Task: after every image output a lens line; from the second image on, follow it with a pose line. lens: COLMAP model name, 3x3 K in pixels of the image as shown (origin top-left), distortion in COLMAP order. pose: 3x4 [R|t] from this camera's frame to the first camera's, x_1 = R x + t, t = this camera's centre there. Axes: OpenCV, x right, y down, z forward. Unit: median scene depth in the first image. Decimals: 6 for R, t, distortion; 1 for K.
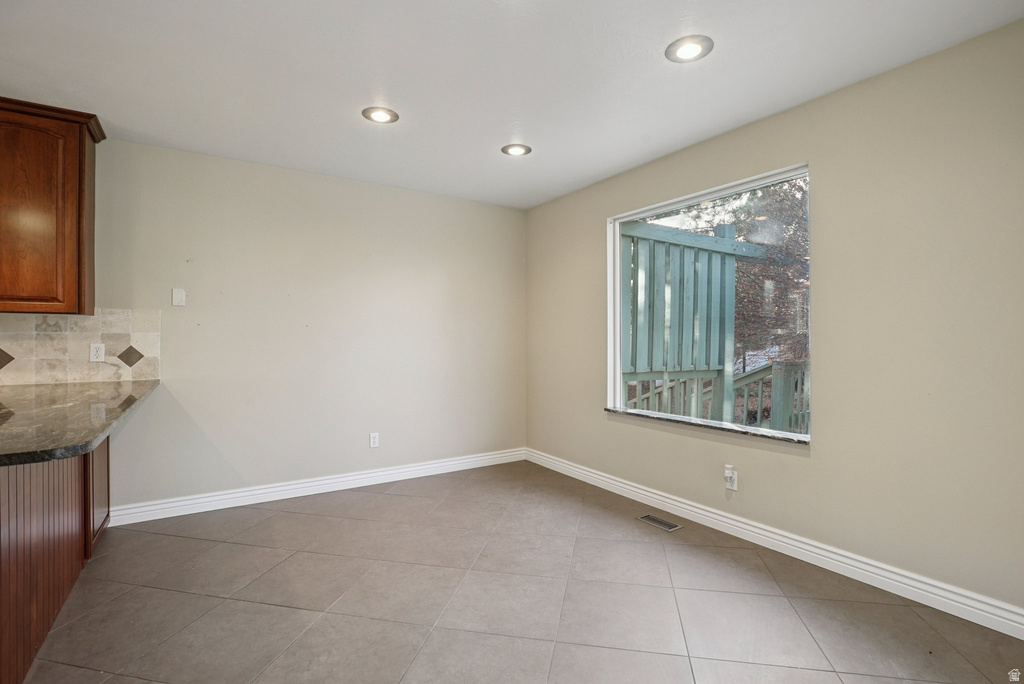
lens RADIAL K [[477.6, 0, 519.1], [0, 477.6, 335.7], [0, 0, 1]] dist [-0.057588, 0.021958]
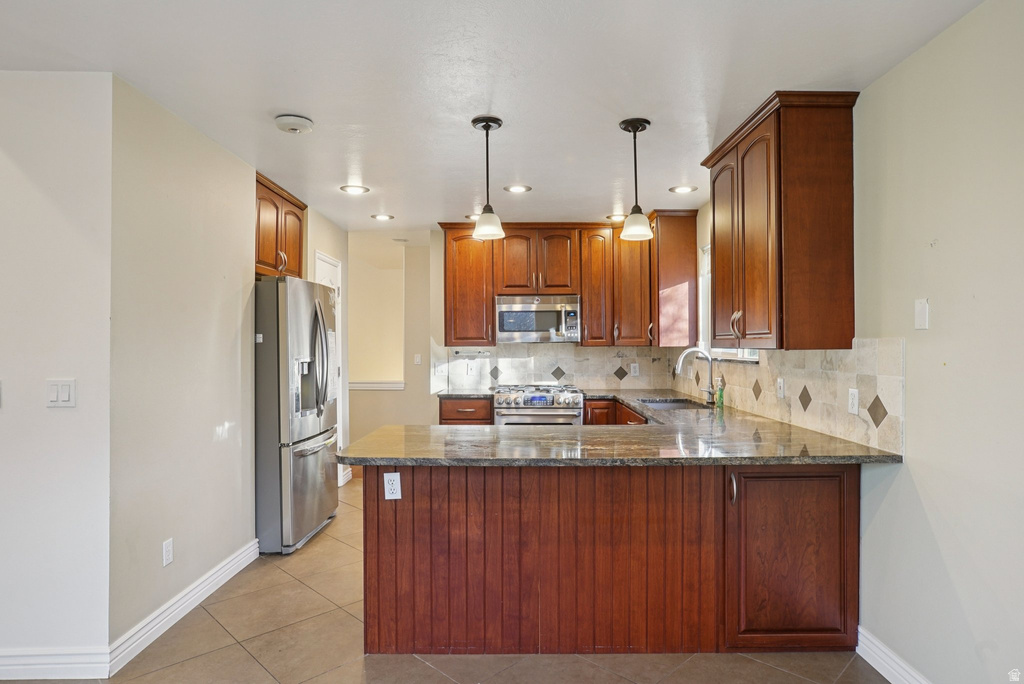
lens RADIAL K [[586.1, 0, 512.0], [0, 586.1, 342.0], [0, 0, 1]] dist [-0.044443, 0.000547]
pose [[-0.570790, -0.001982, -0.821094, 0.115985], [0.003860, 0.999980, -0.005097, -0.051701], [0.821087, -0.006079, -0.570771, 1.073880]]
